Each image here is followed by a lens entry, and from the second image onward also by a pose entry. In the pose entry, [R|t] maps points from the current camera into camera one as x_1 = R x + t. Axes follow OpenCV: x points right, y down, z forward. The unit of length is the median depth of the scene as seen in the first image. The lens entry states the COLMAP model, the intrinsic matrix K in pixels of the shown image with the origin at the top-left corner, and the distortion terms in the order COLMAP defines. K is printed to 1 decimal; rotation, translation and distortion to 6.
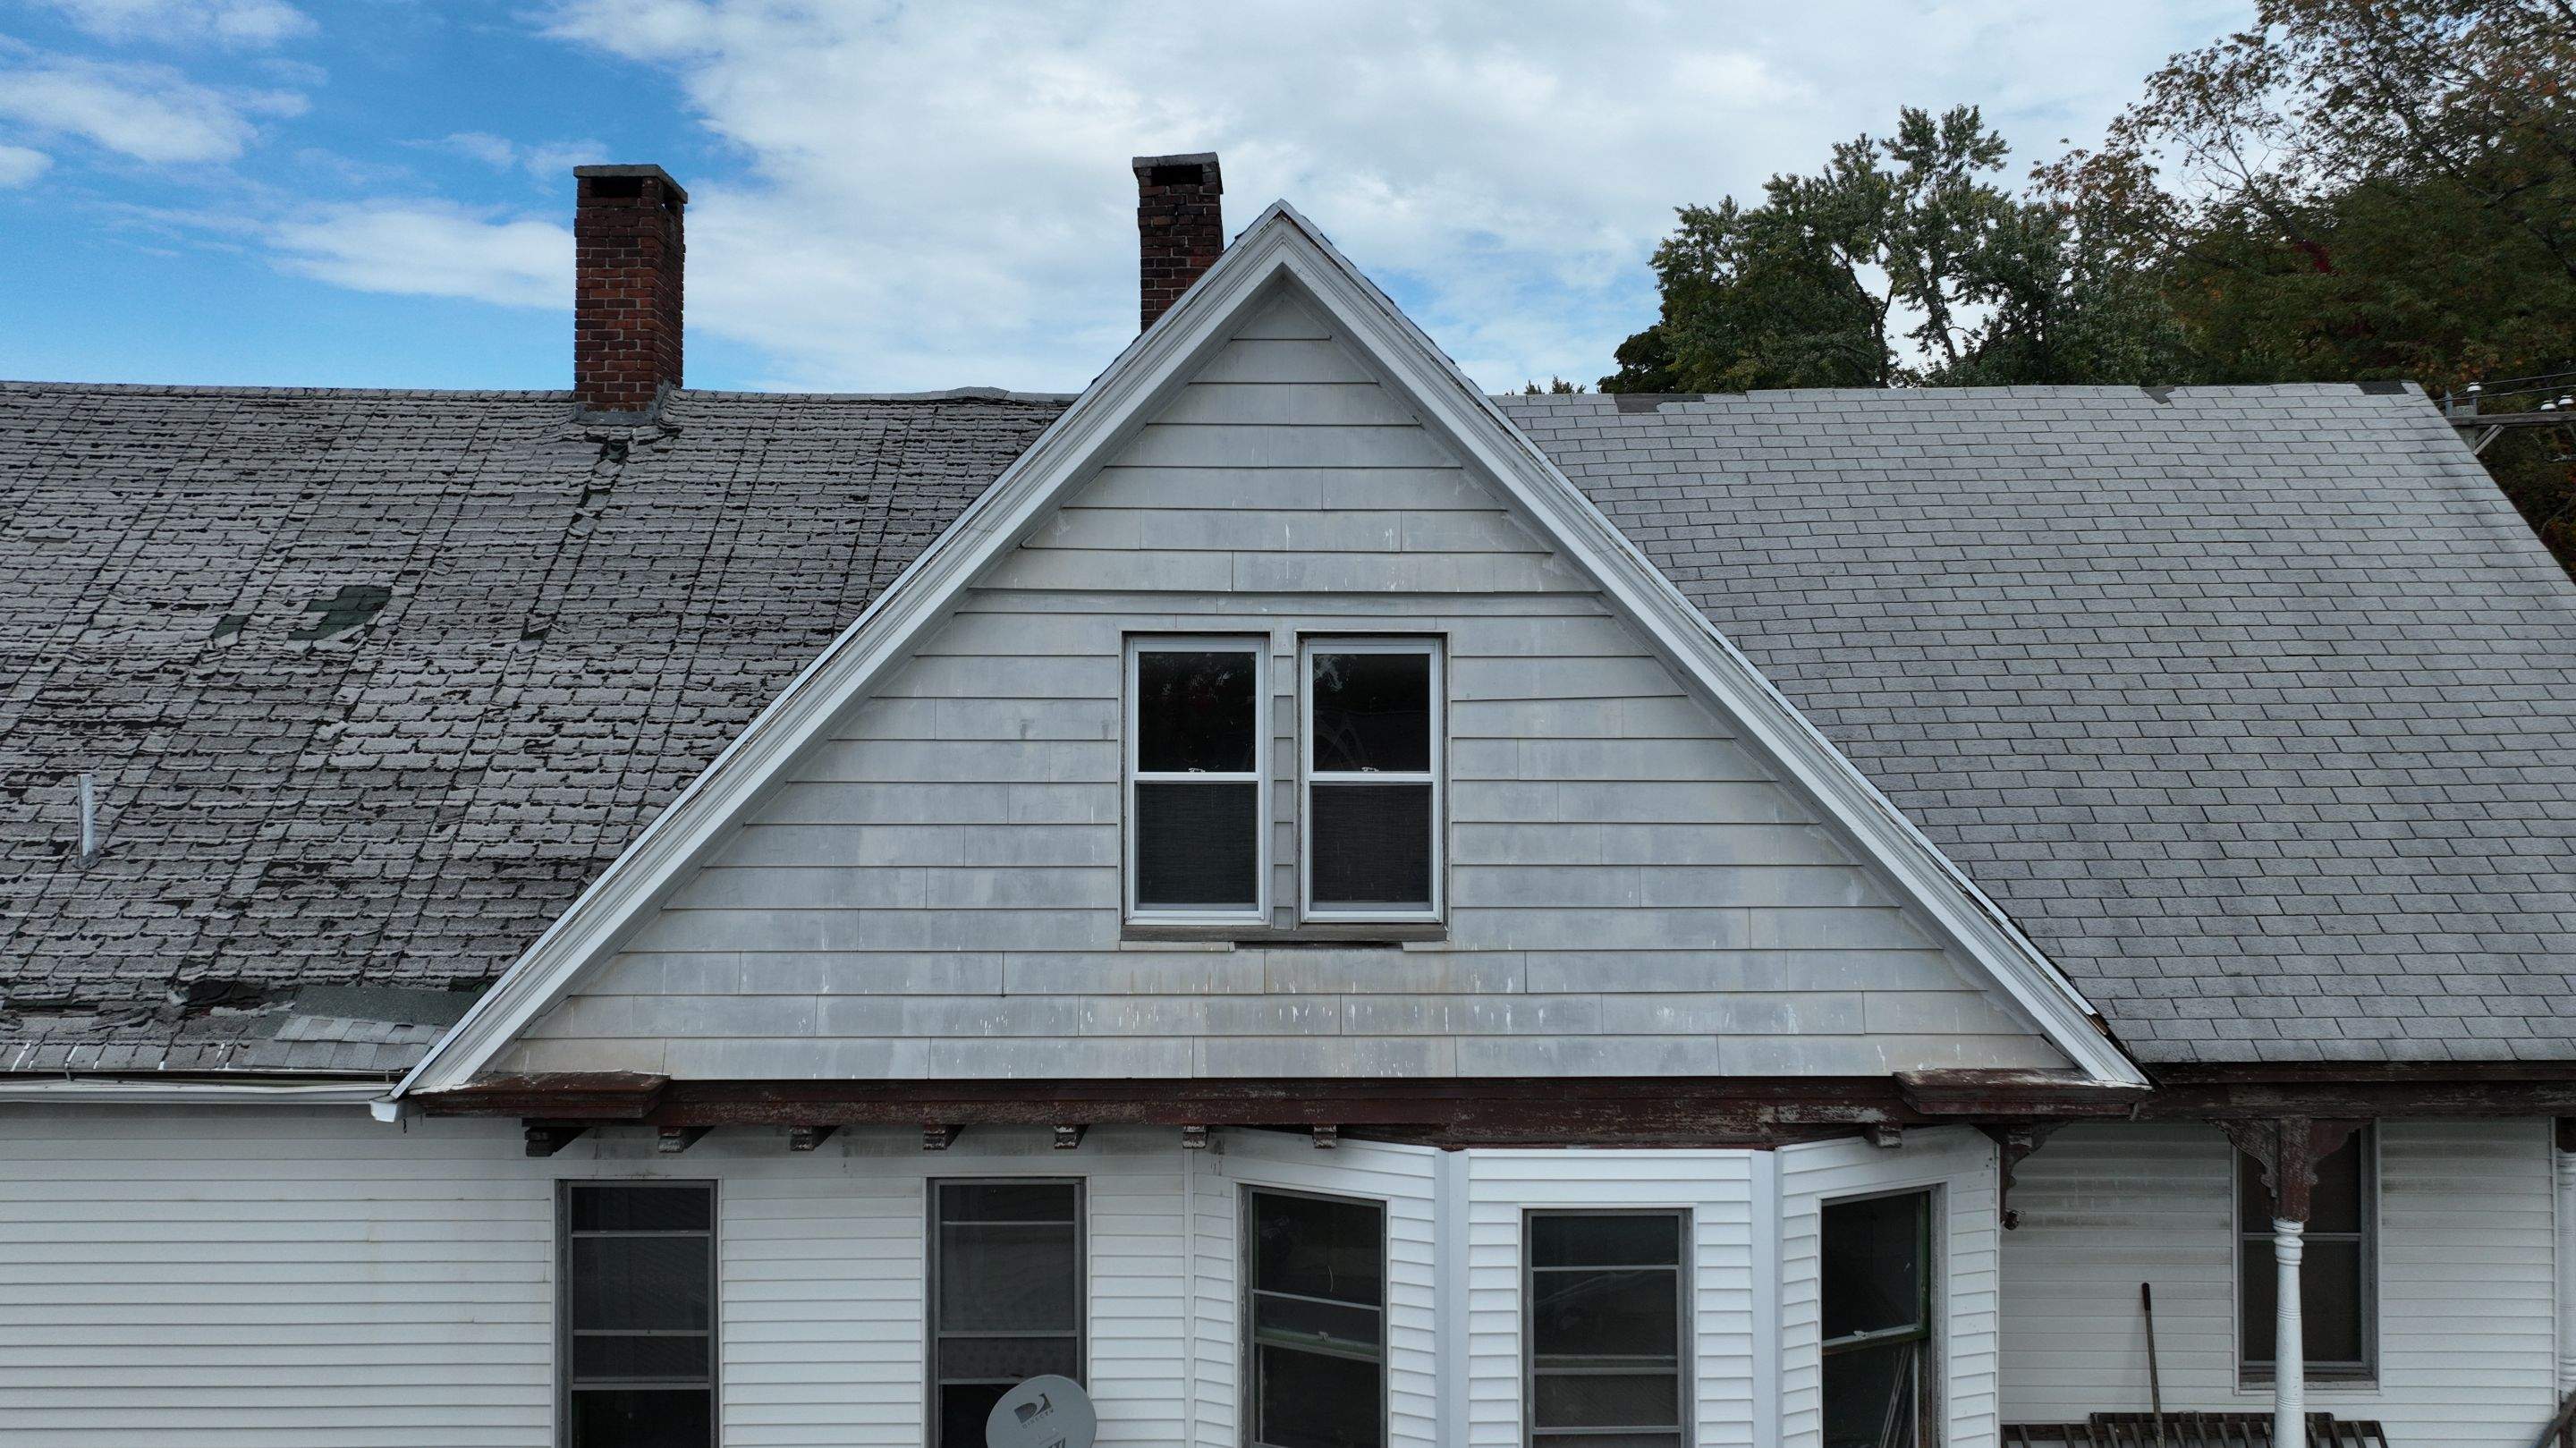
lens RADIAL K [[1846.6, 0, 1303.4], [0, 1846.6, 718.0], [0, 0, 1]] dist [0.003028, 0.014135]
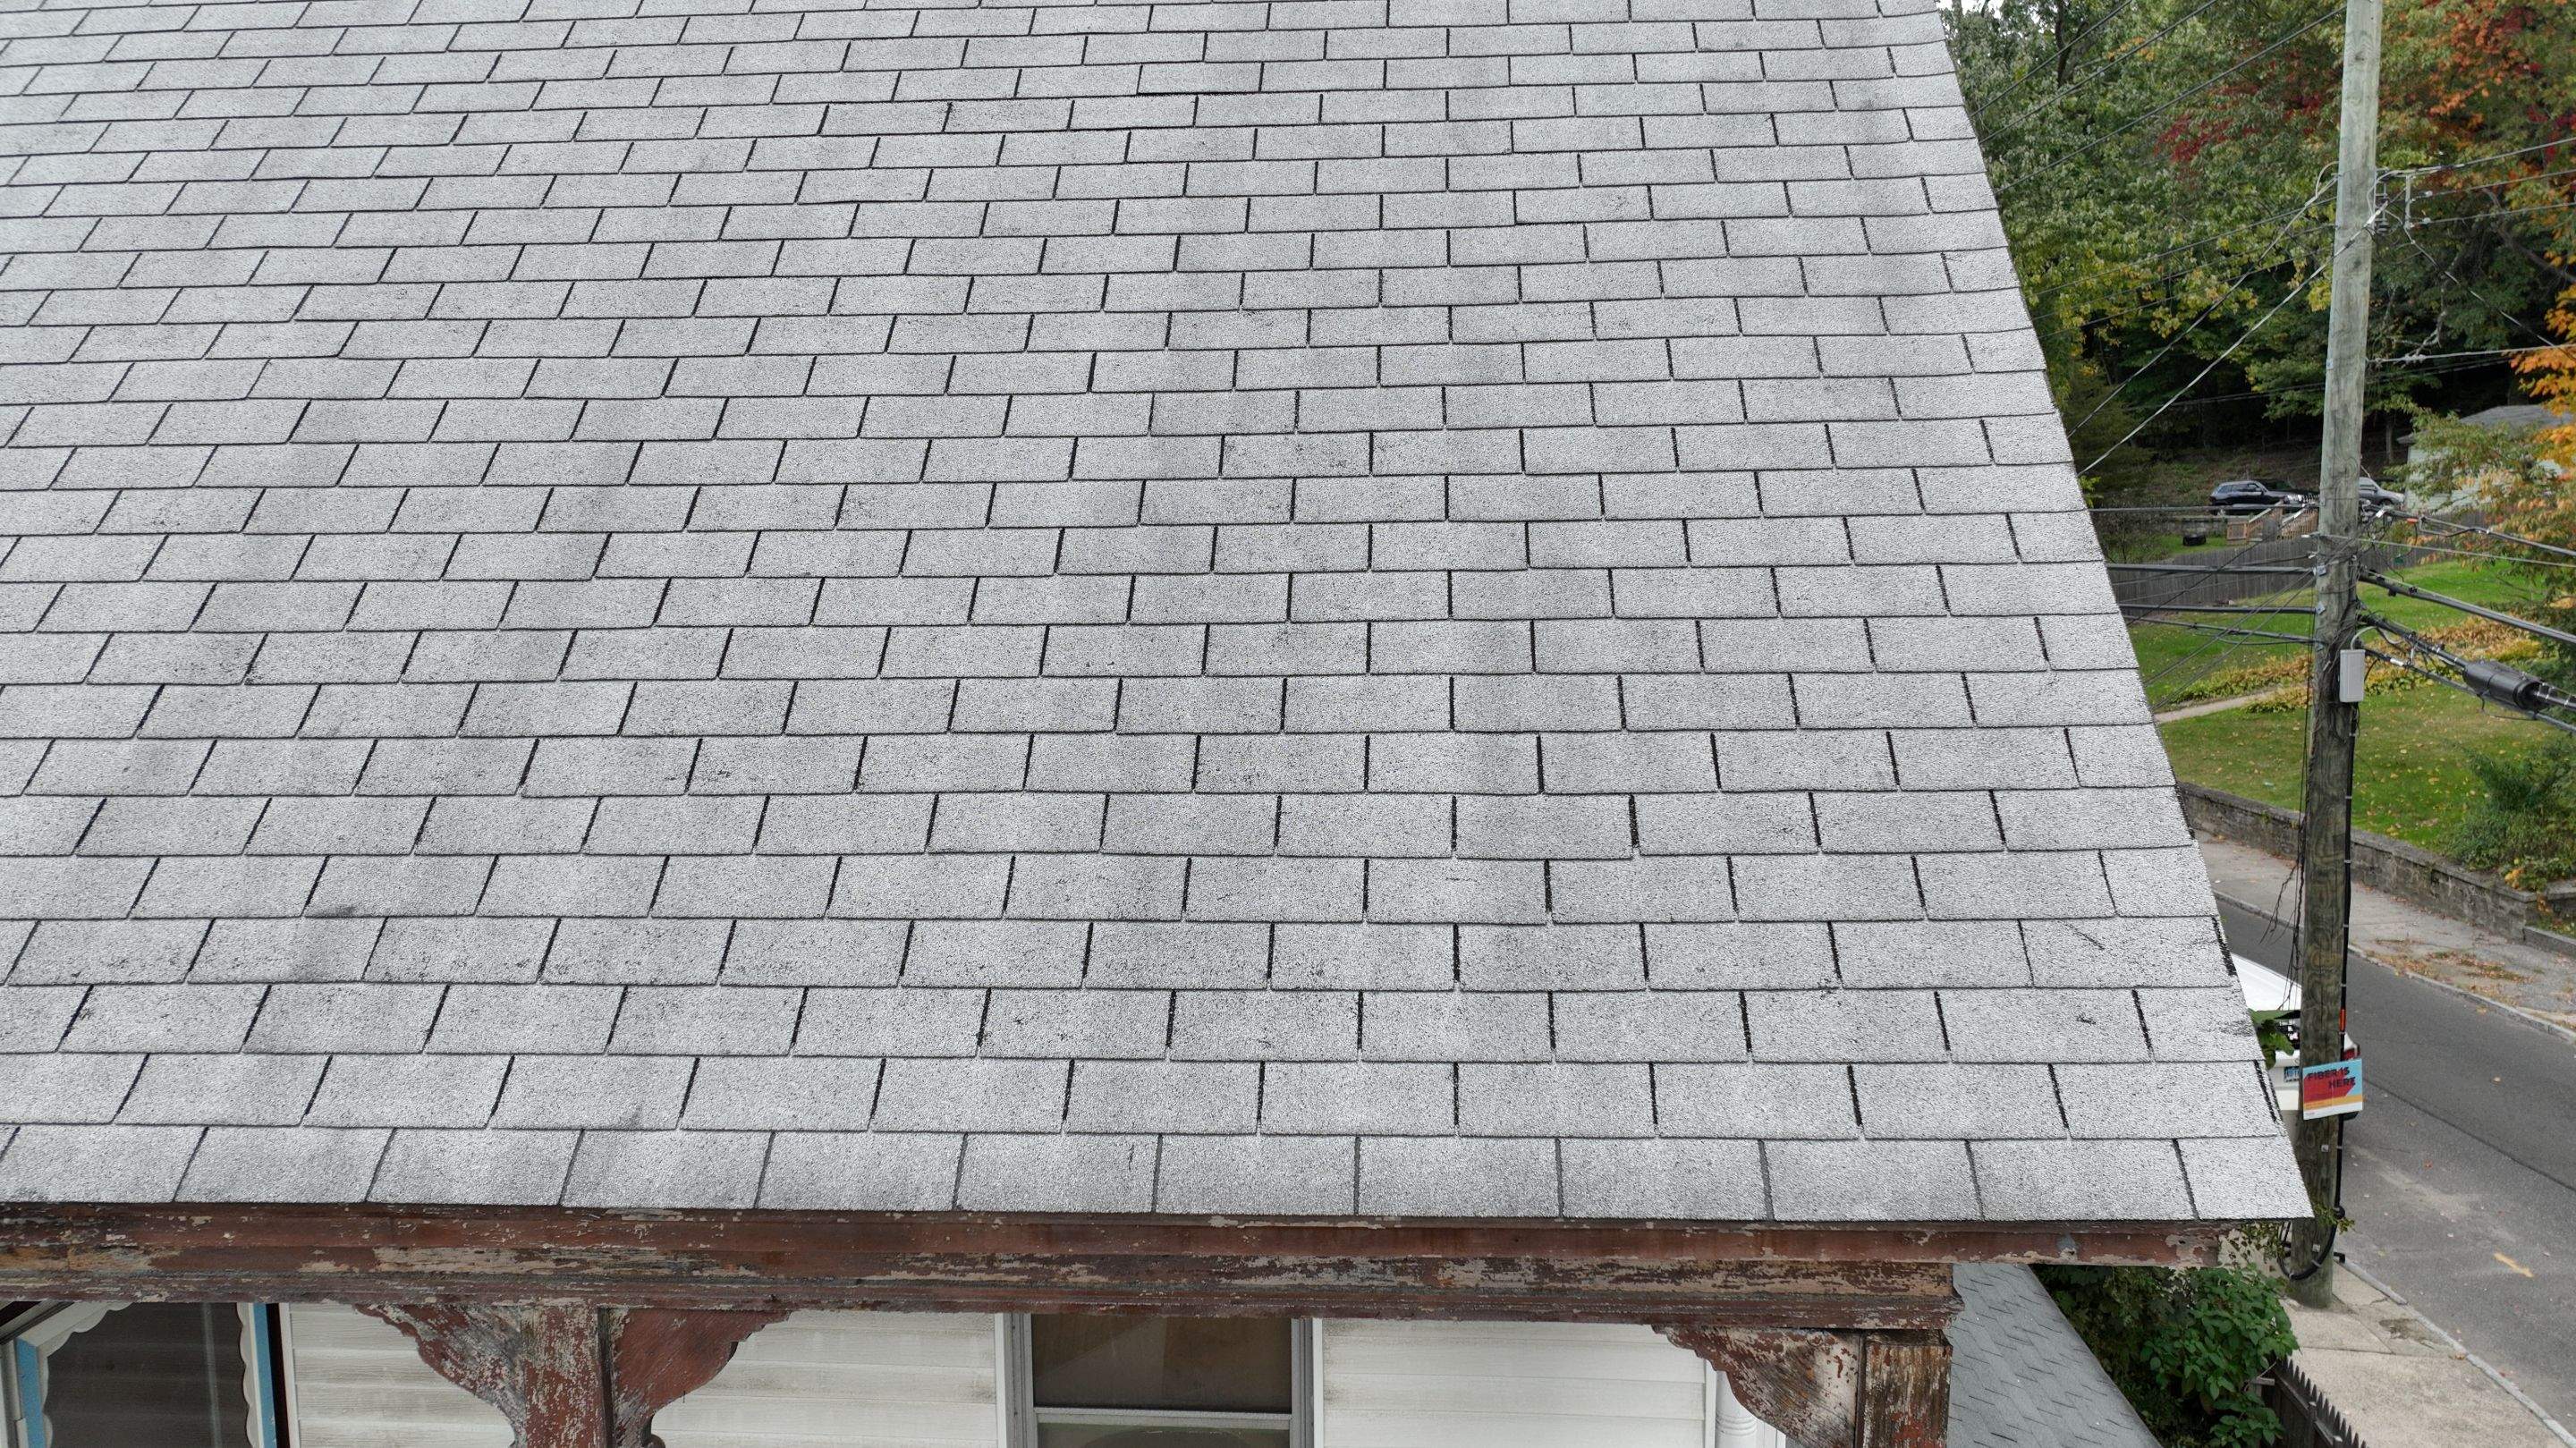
lens RADIAL K [[1837.0, 0, 1300.8], [0, 1837.0, 711.1], [0, 0, 1]] dist [0.002522, 0.017308]
pose [[0.997751, 0.008996, -0.066419, 0.510316], [0.000073, 0.990804, 0.135307, 0.040232], [0.067025, -0.135008, 0.988575, 0.492950]]
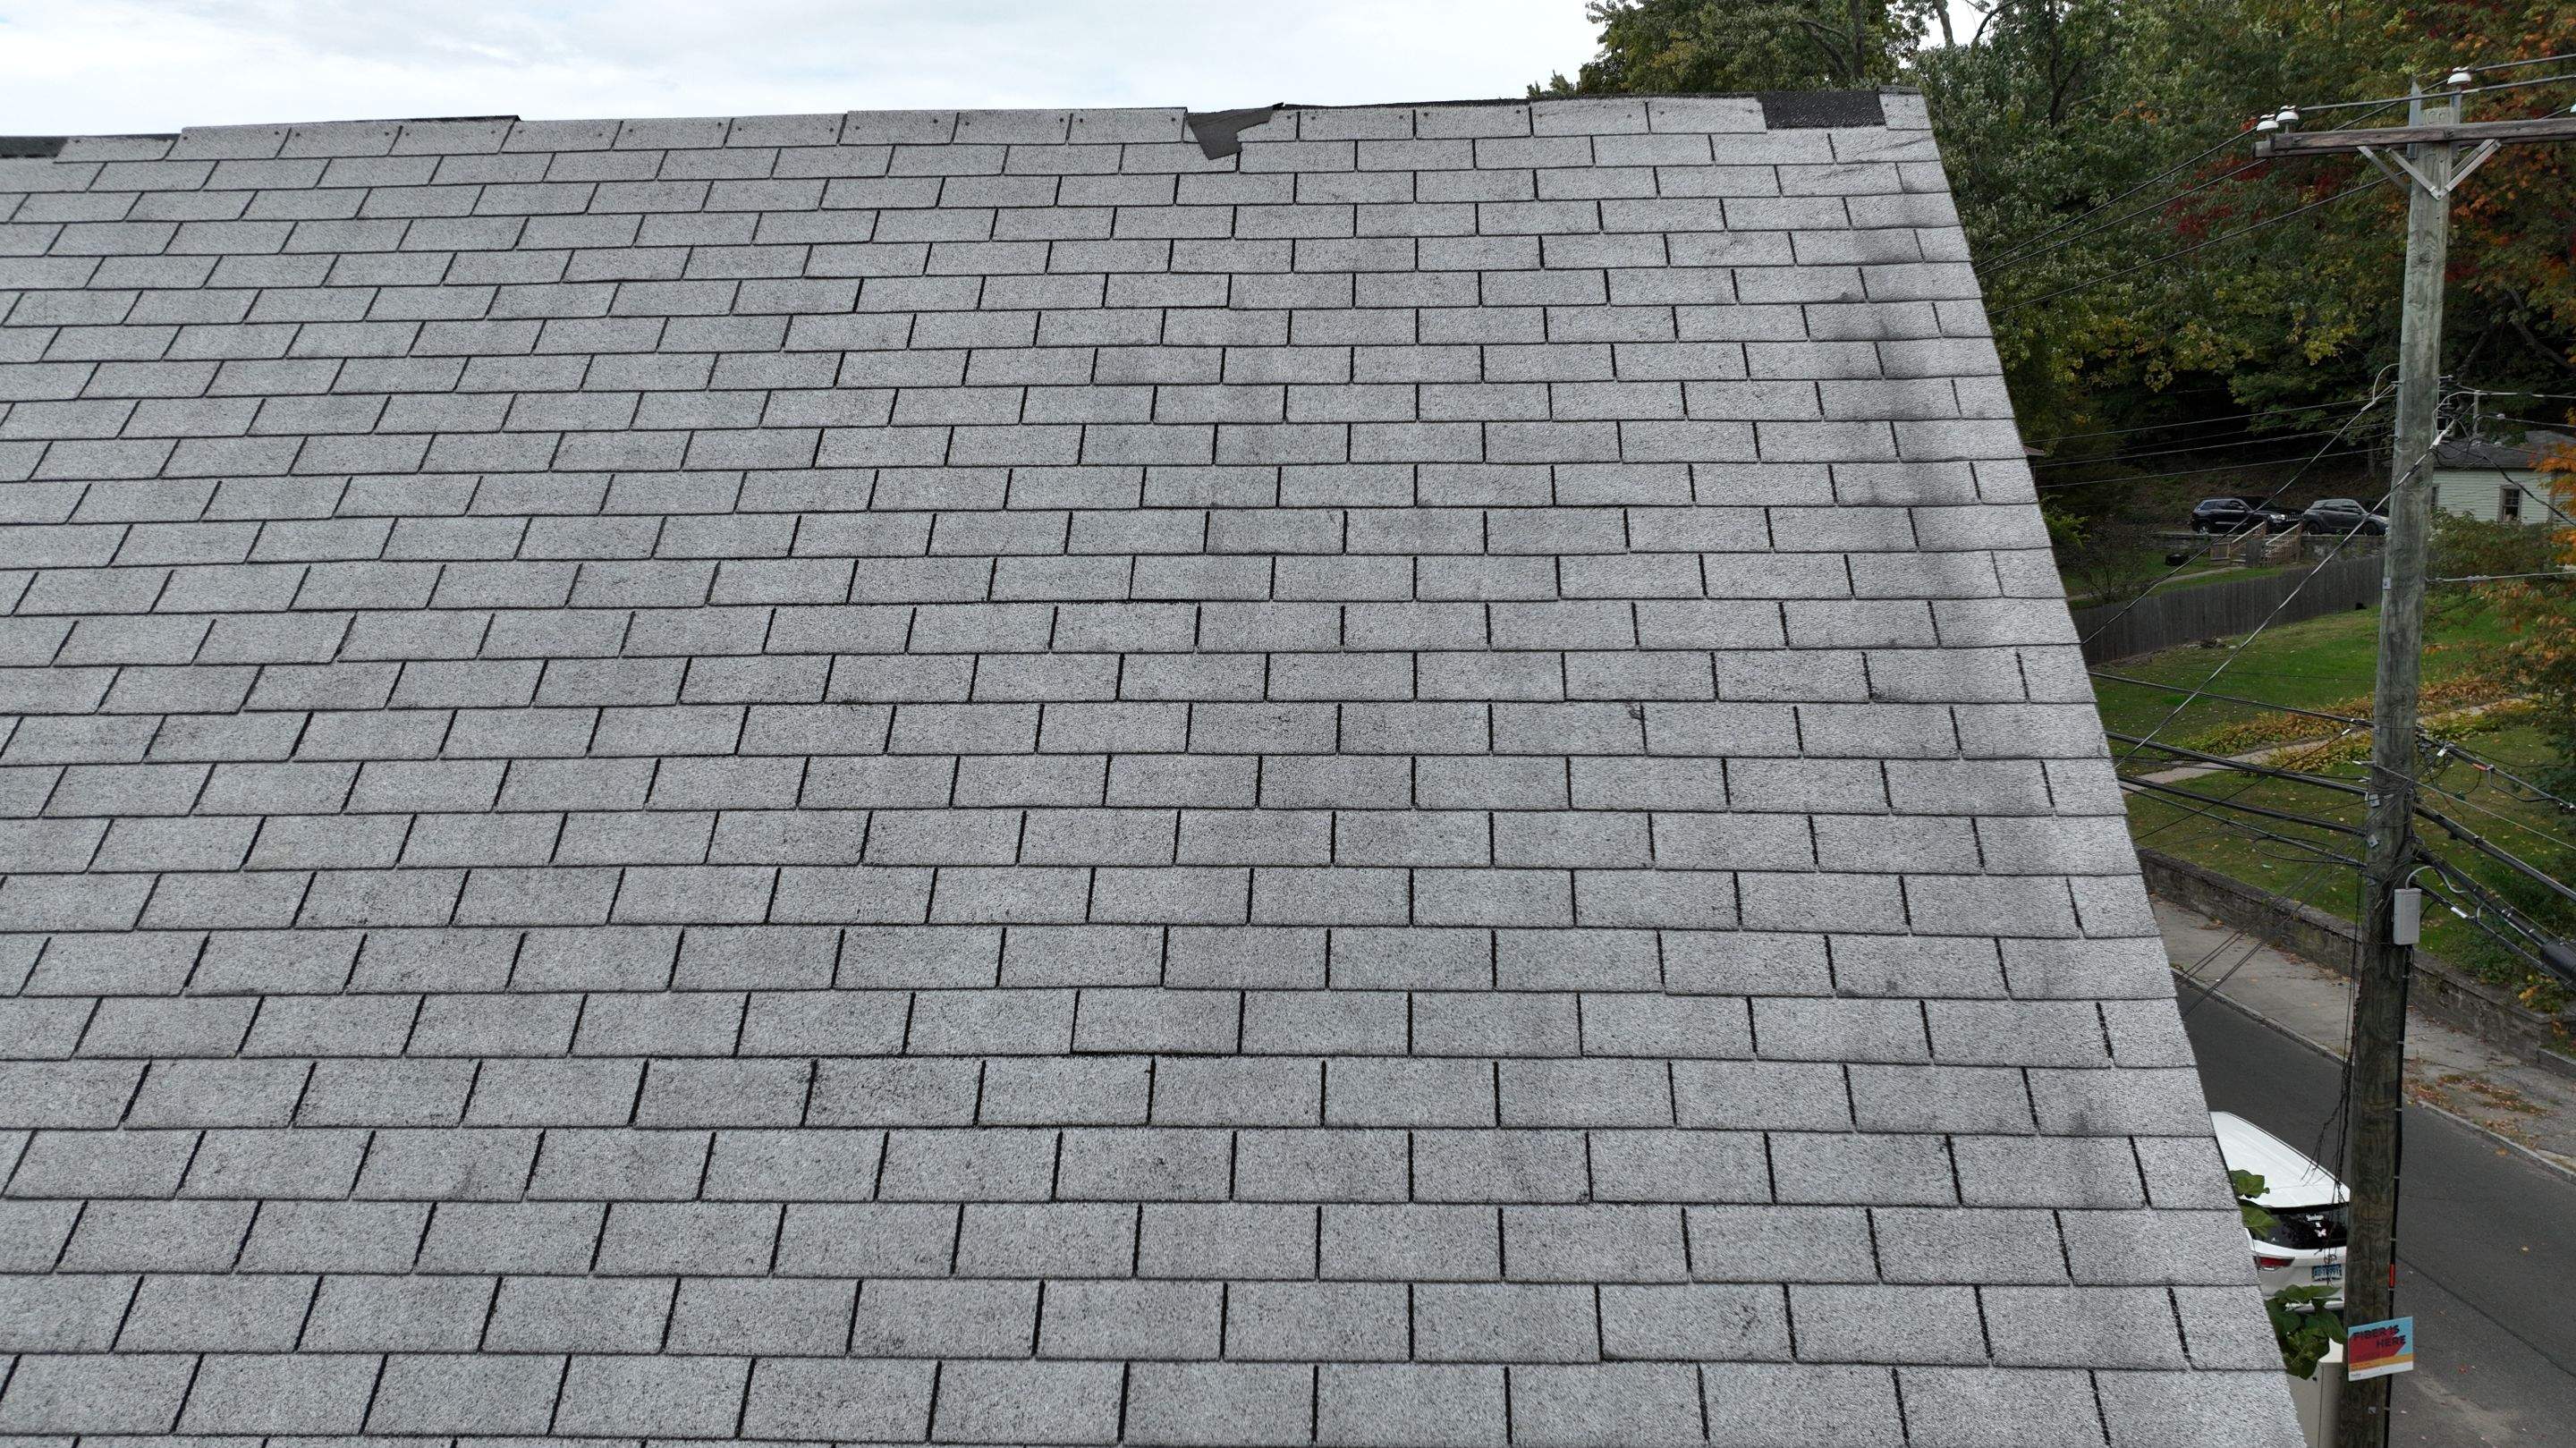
lens RADIAL K [[1846.6, 0, 1303.4], [0, 1846.6, 718.0], [0, 0, 1]] dist [0.003028, 0.014135]
pose [[0.998844, 0.006072, -0.047692, 0.499031], [0.001450, 0.987736, 0.156124, -0.115654], [0.048055, -0.156013, 0.986585, 0.608981]]
